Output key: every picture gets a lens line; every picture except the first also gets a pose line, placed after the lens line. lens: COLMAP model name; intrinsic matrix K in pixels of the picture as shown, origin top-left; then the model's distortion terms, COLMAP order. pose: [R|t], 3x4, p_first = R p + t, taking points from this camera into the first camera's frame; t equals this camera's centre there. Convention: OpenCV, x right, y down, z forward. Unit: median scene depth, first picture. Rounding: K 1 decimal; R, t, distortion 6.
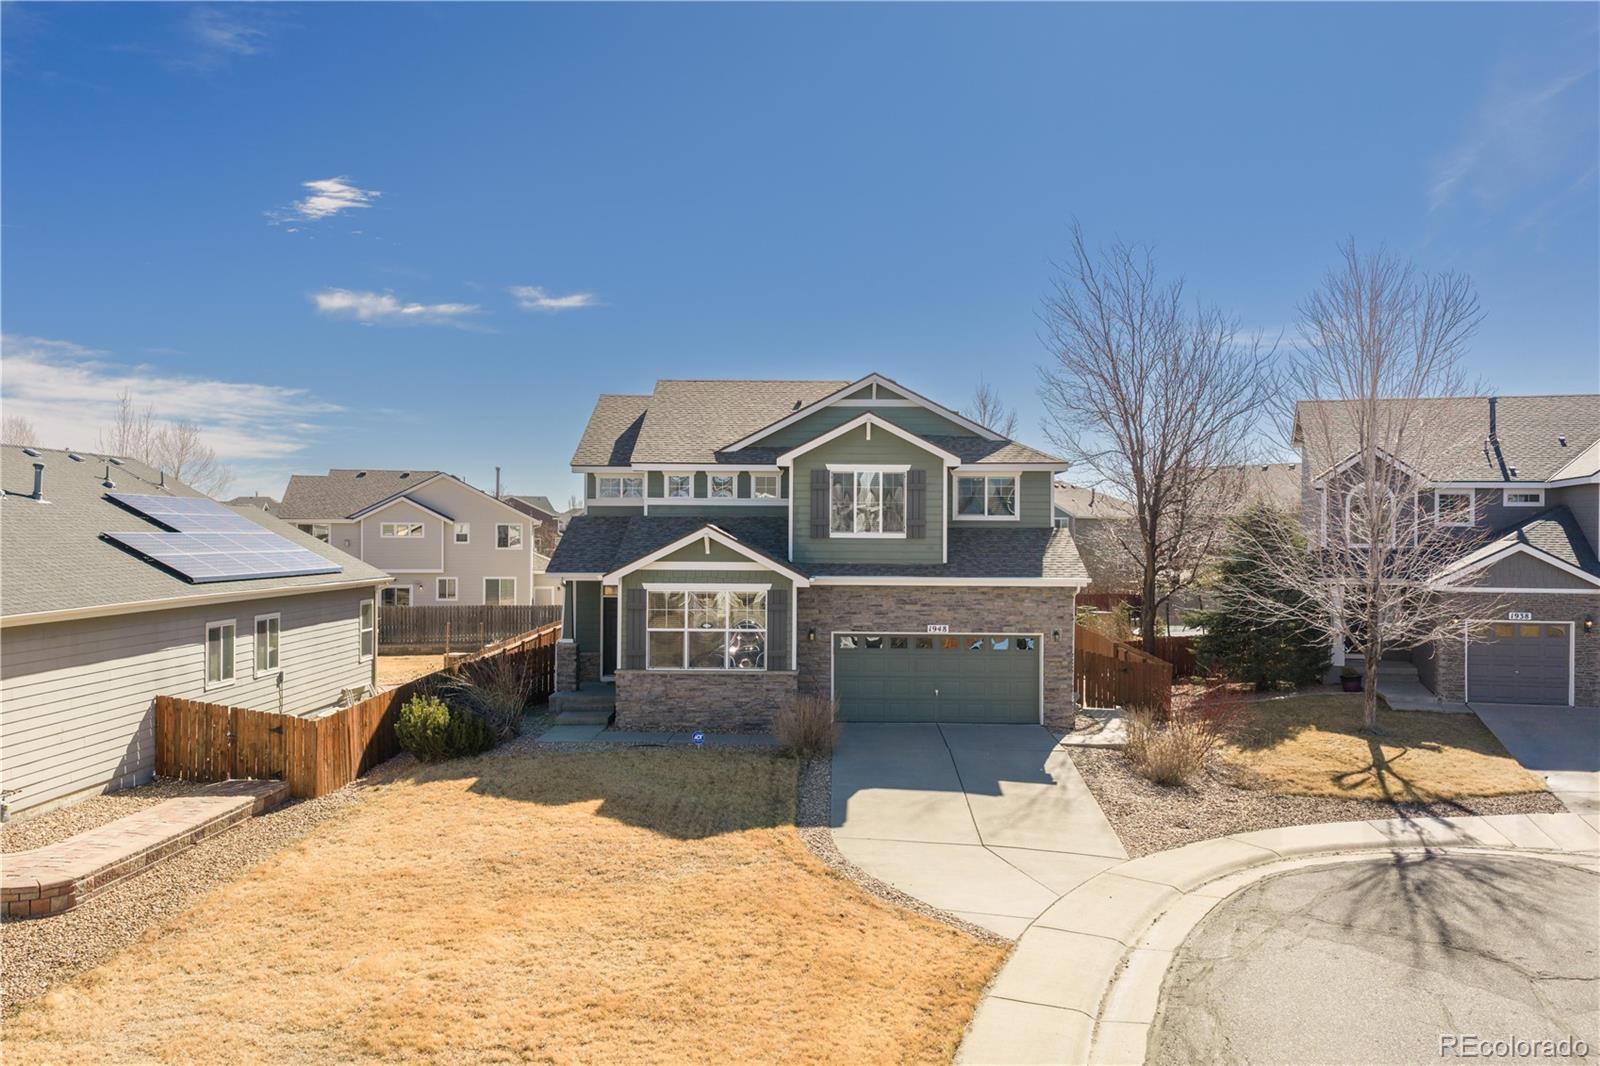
lens RADIAL K [[1331.7, 0, 796.1], [0, 1331.7, 527.2], [0, 0, 1]] dist [0.003814, -0.029039]
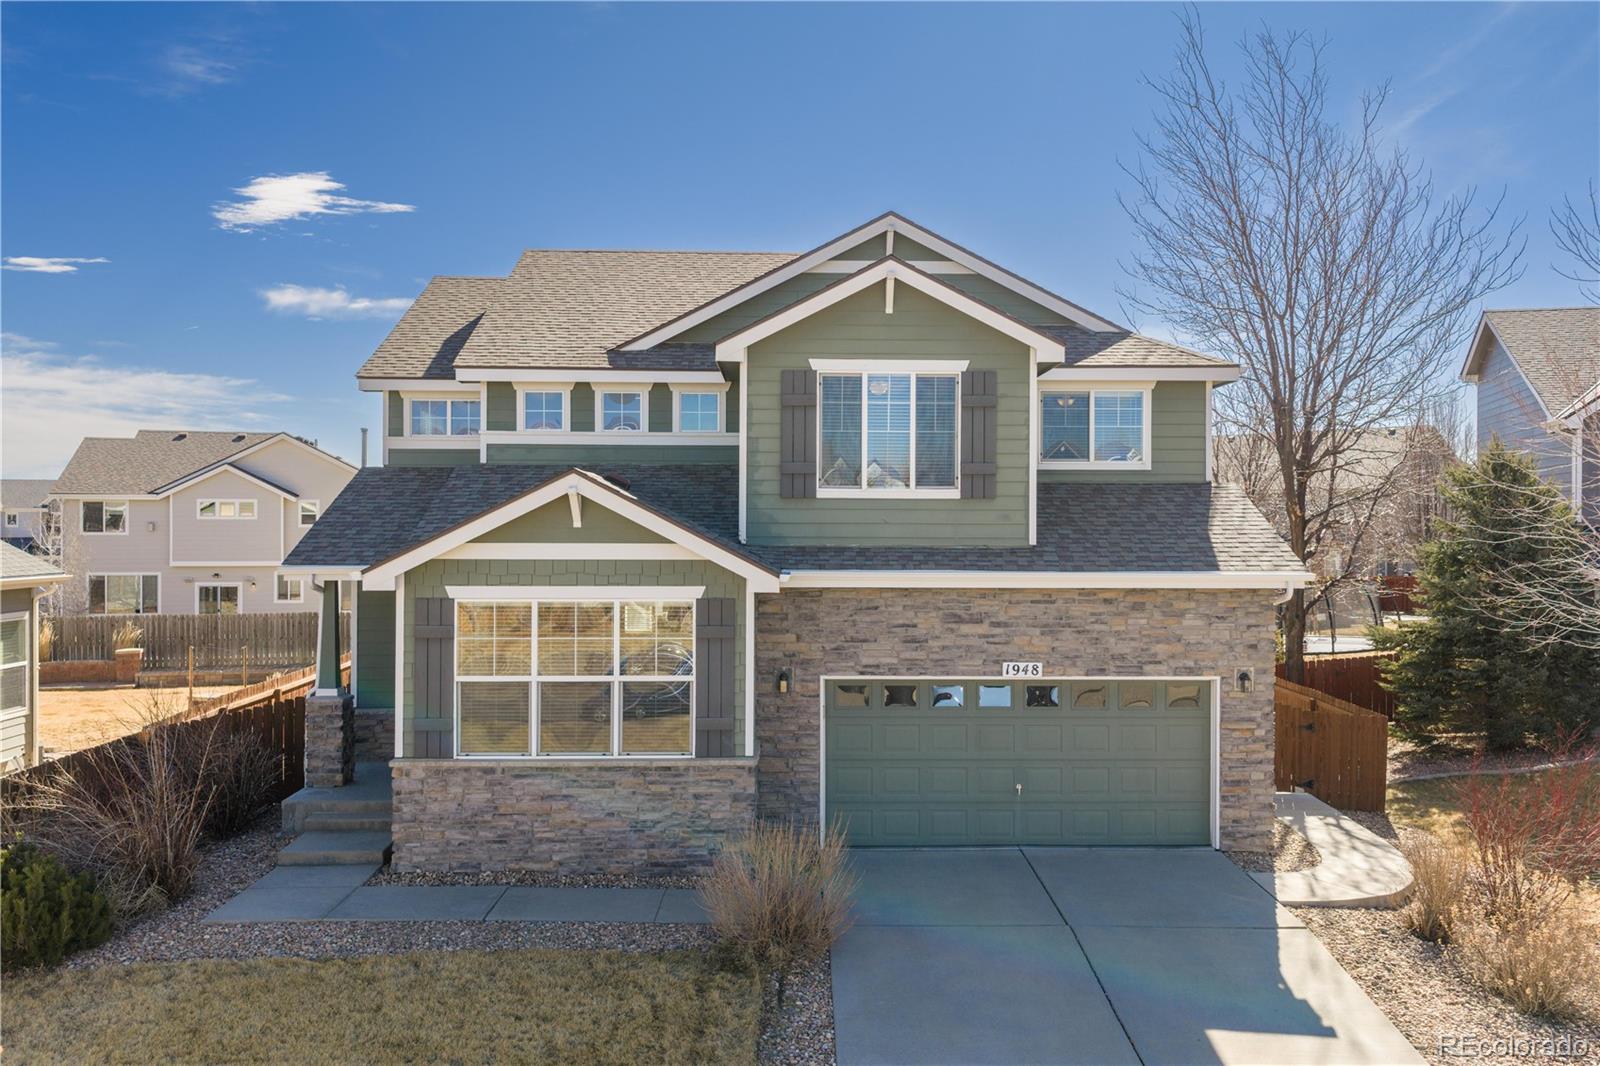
lens RADIAL K [[1331.7, 0, 809.6], [0, 1331.7, 526.6], [0, 0, 1]] dist [0.003814, -0.029039]
pose [[0.999108, -0.002089, 0.042171, 0.000207], [0.001831, 0.999979, 0.006138, 0.016128], [-0.042183, -0.006055, 0.999092, 0.470842]]
